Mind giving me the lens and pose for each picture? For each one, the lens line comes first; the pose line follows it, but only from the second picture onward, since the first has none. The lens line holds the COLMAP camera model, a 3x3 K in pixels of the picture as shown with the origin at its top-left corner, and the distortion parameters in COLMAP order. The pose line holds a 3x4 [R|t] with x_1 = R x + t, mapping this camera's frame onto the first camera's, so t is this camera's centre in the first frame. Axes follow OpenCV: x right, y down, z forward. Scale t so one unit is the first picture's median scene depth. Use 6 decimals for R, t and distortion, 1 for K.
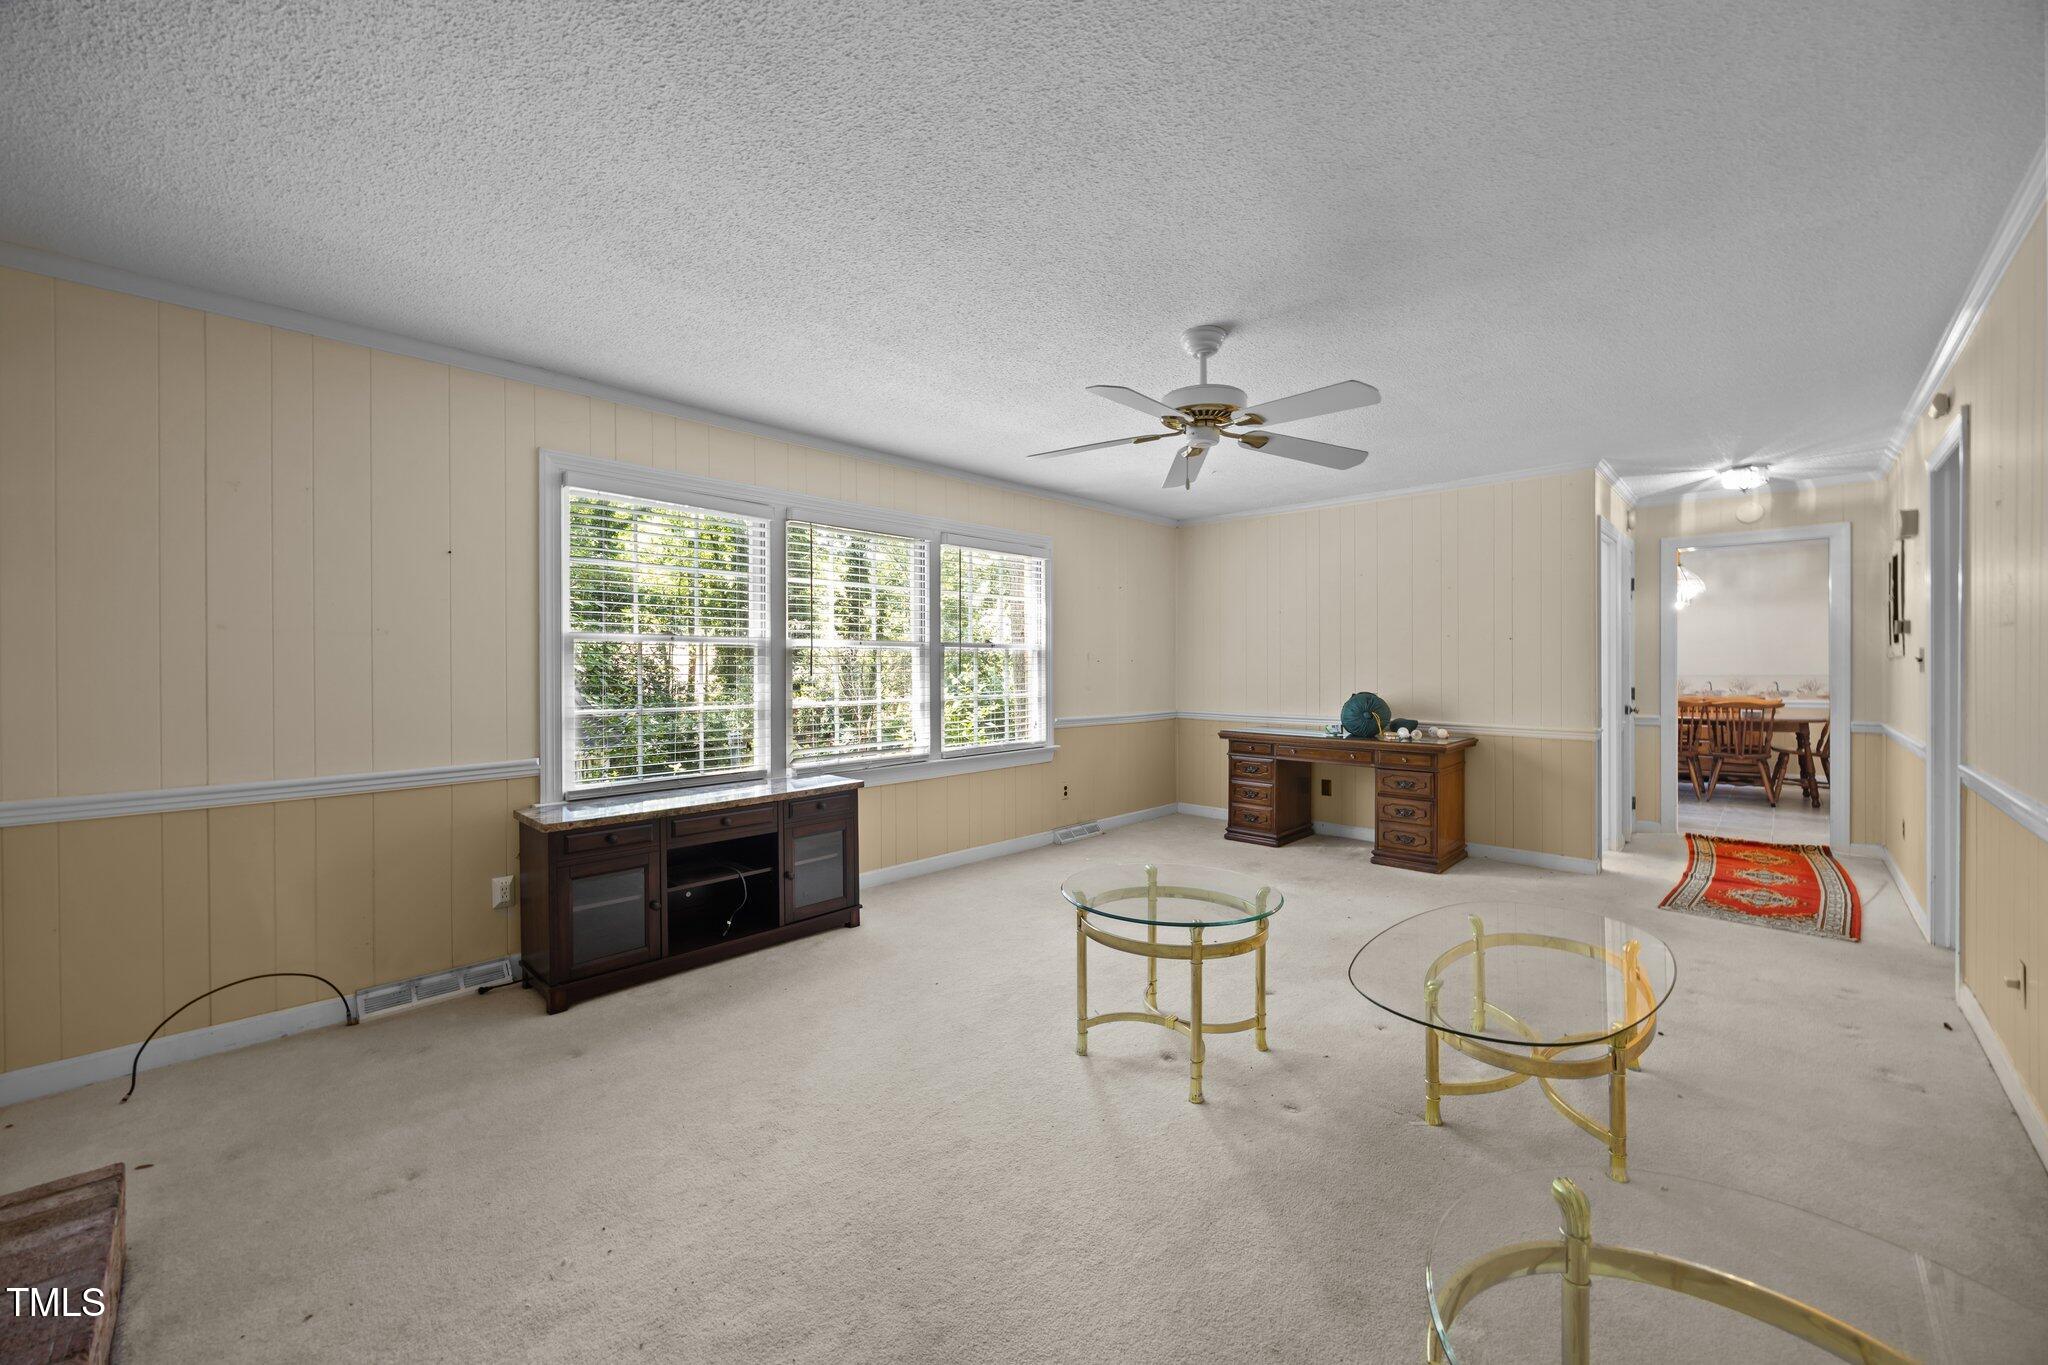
lens RADIAL K [[790.4, 0, 1031.8], [0, 790.4, 670.1], [0, 0, 1]] dist [-0.004236, -0.000392]
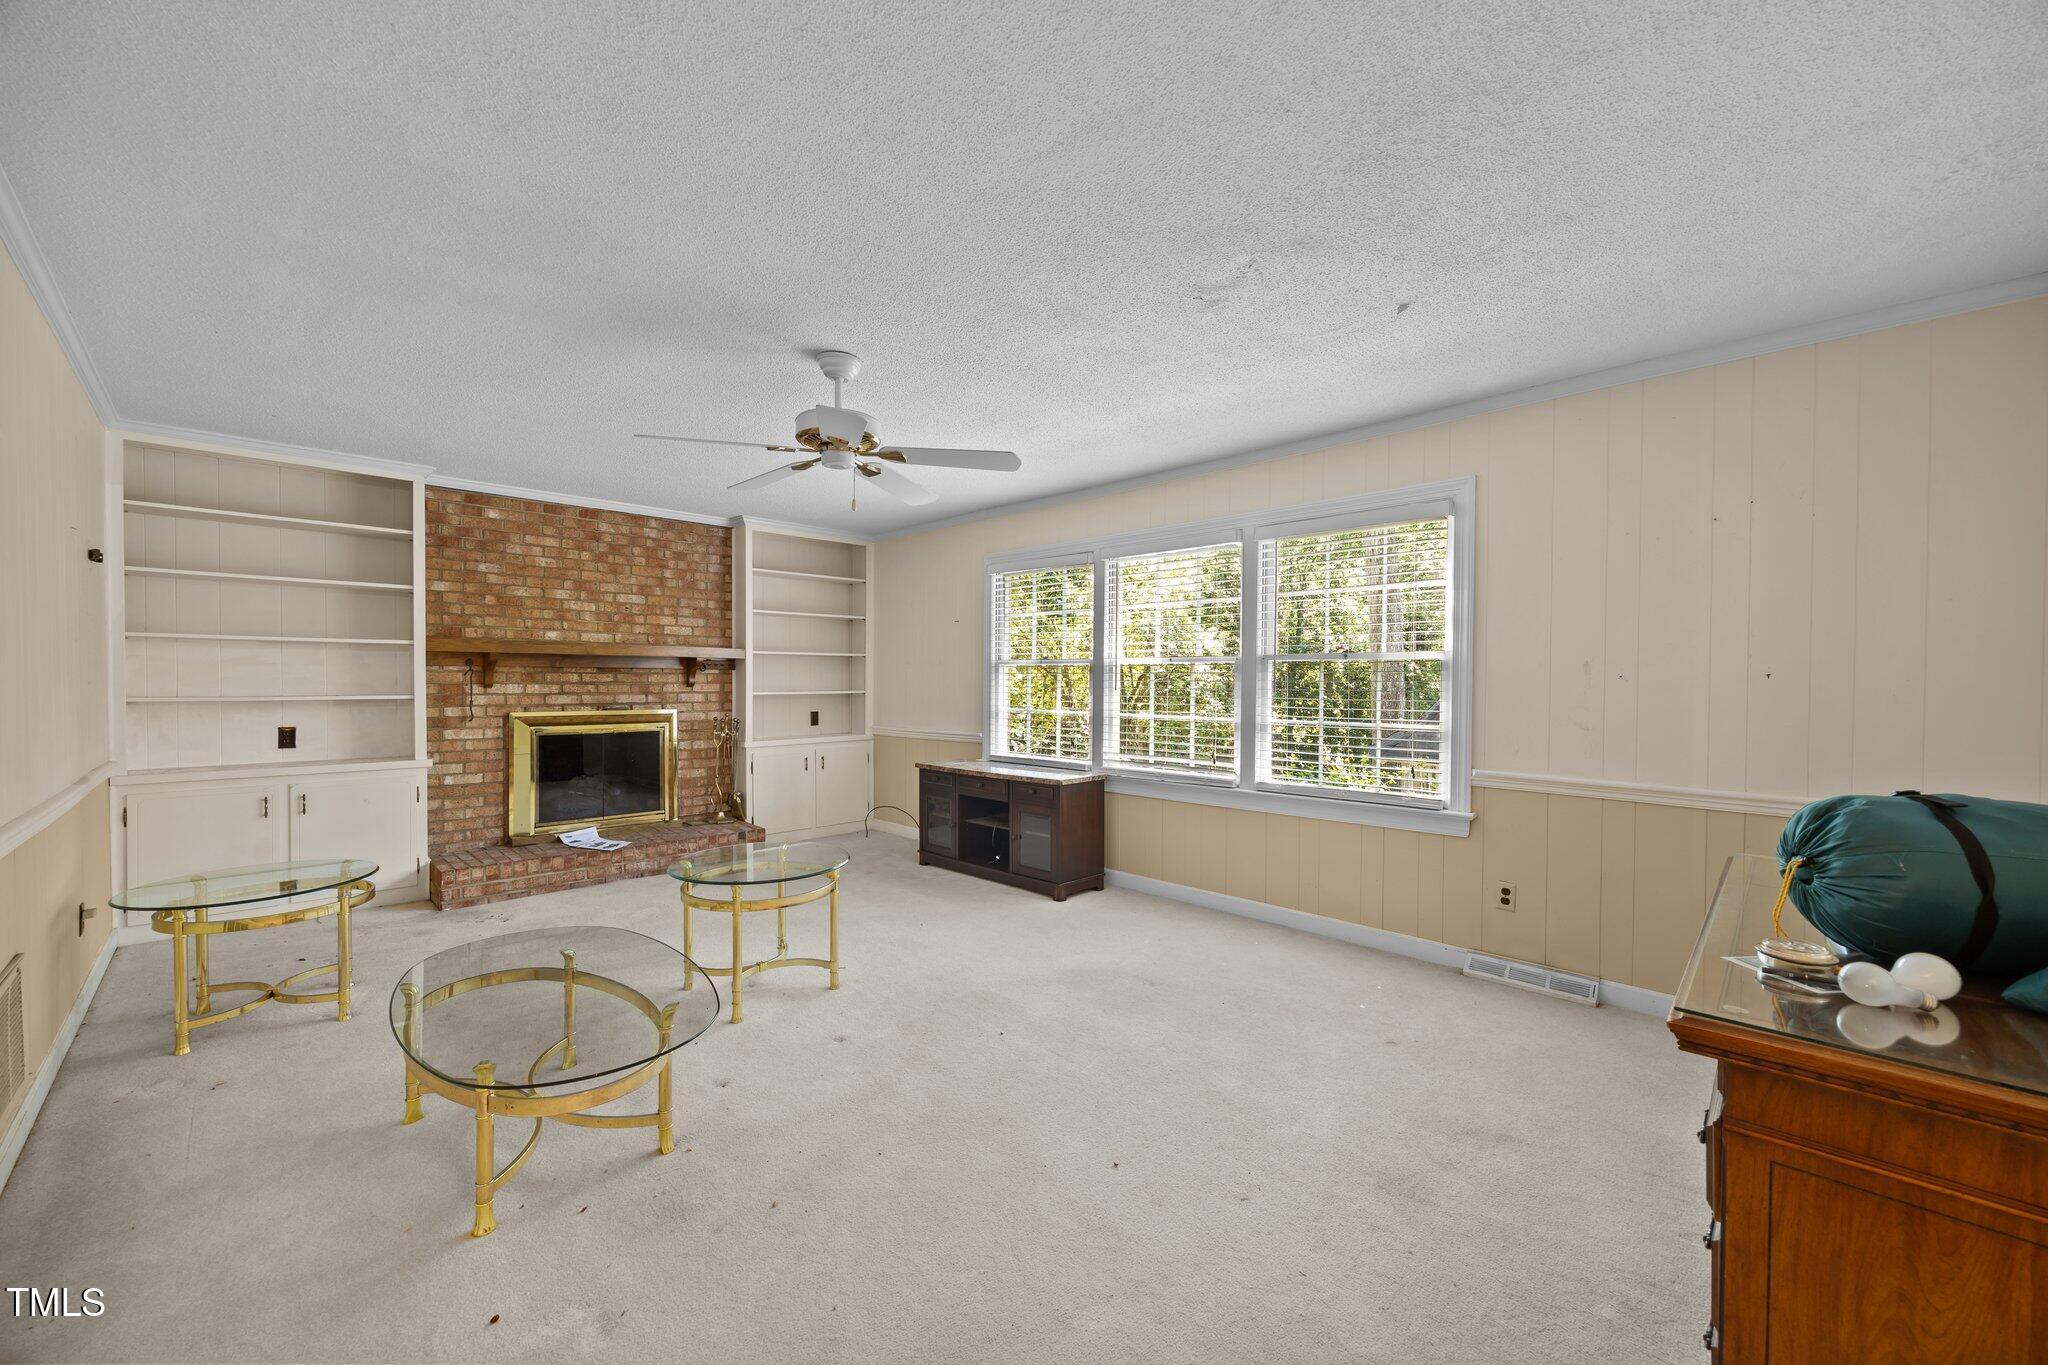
lens RADIAL K [[790.4, 0, 1026.4], [0, 790.4, 684.8], [0, 0, 1]] dist [-0.004236, -0.000392]
pose [[-0.015045, 0.010405, -0.999833, 0.835172], [-0.013604, 0.999851, 0.010609, -0.010325], [0.999794, 0.013762, -0.014901, 0.841524]]
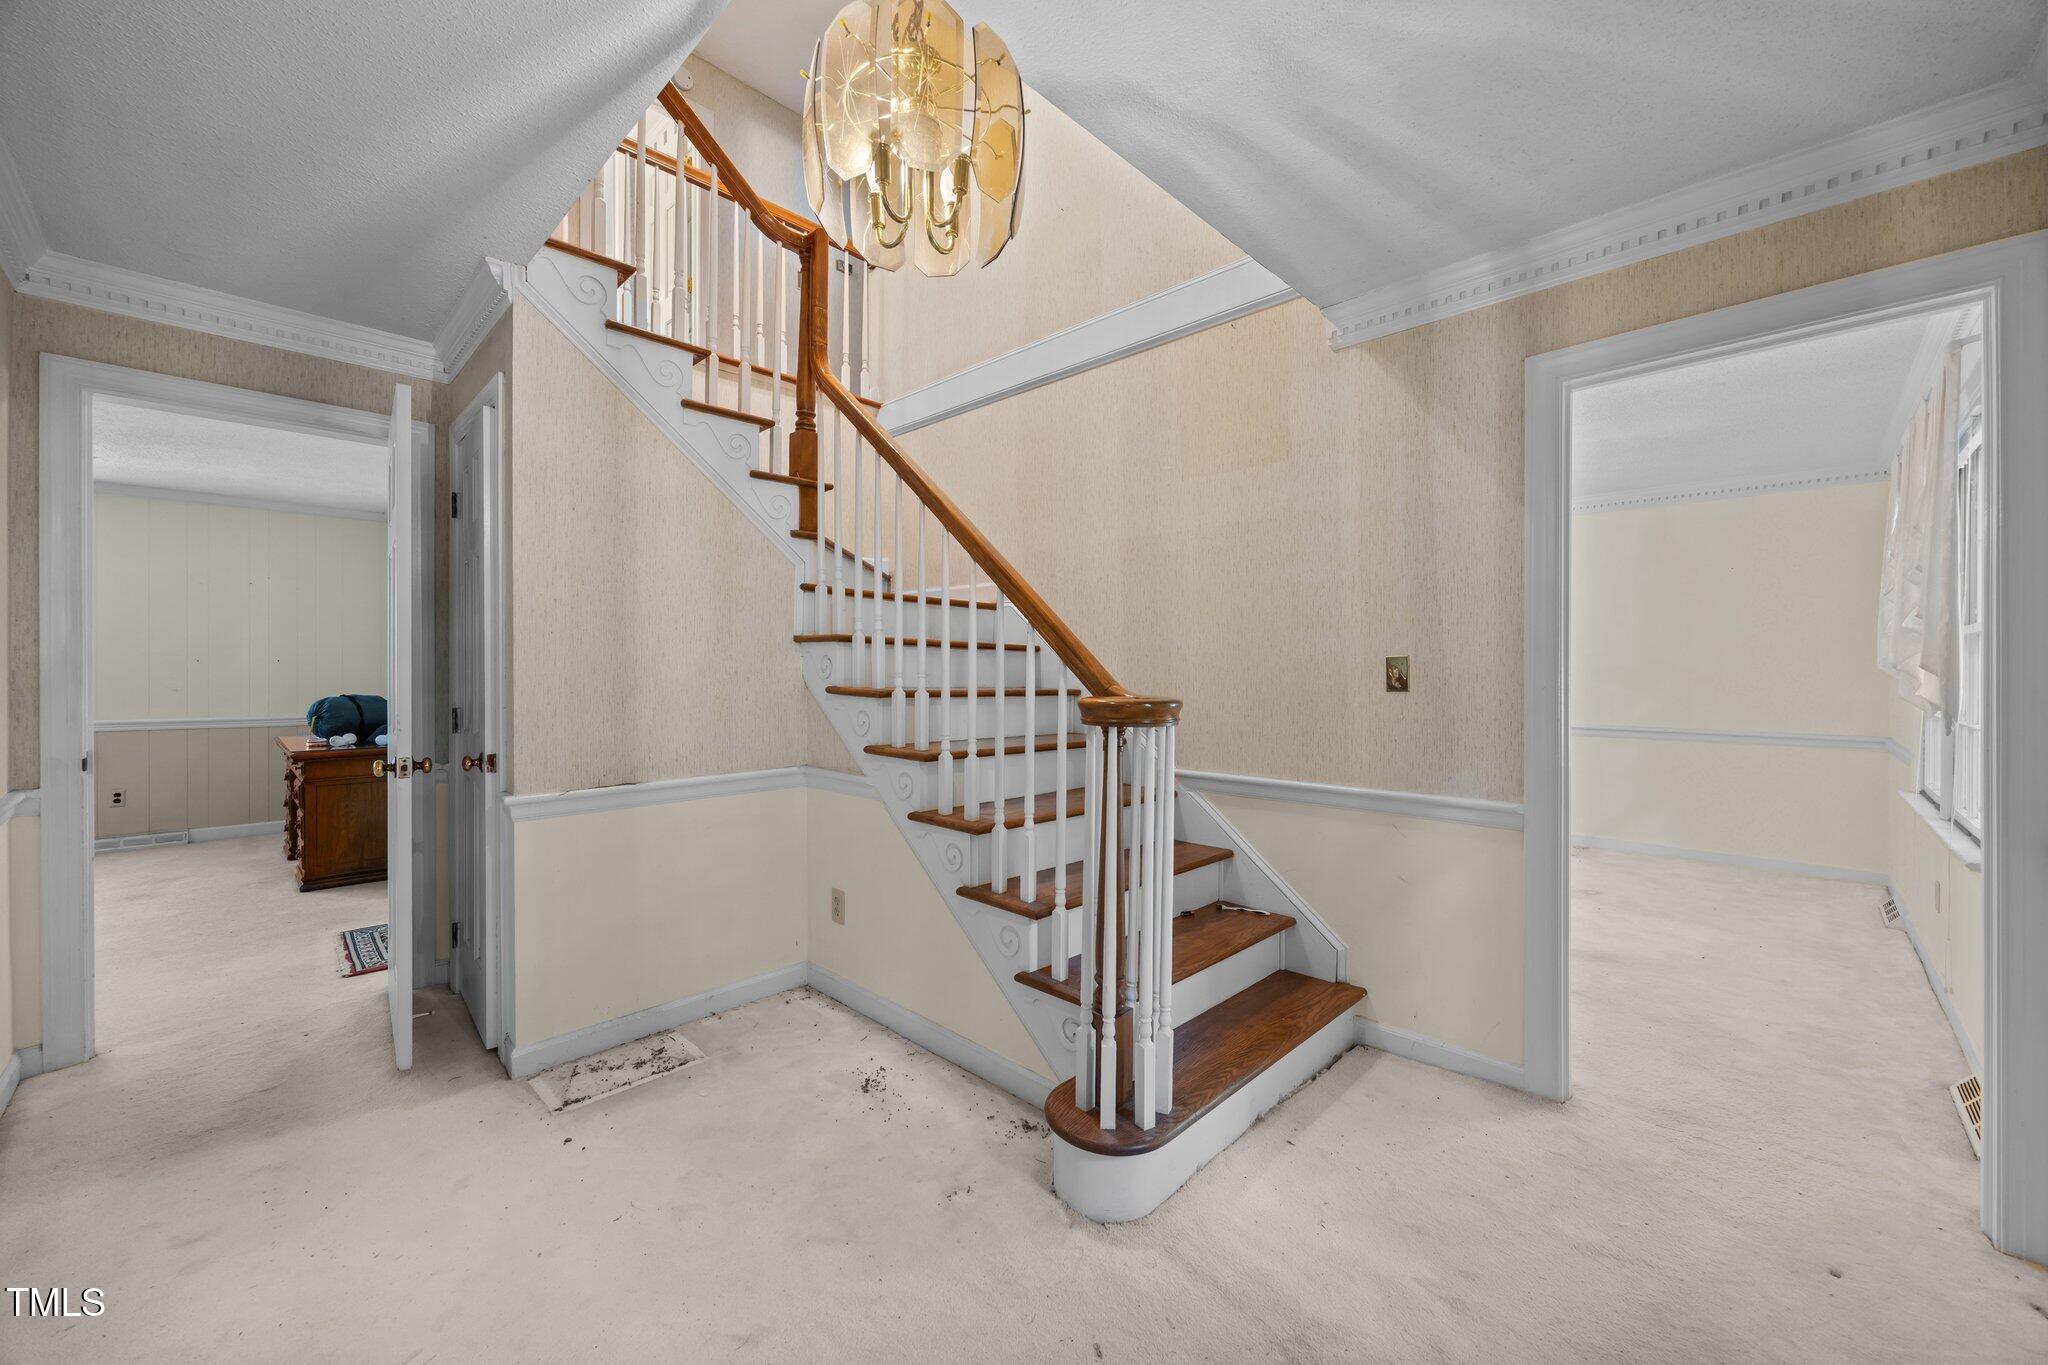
lens RADIAL K [[790.4, 0, 1018.7], [0, 790.4, 676.4], [0, 0, 1]] dist [-0.004236, -0.000392]
pose [[0.999912, 0.004561, -0.012445, 1.473700], [-0.004565, 0.999990, -0.000276, 0.002083], [0.012443, 0.000333, 0.999923, 0.101026]]
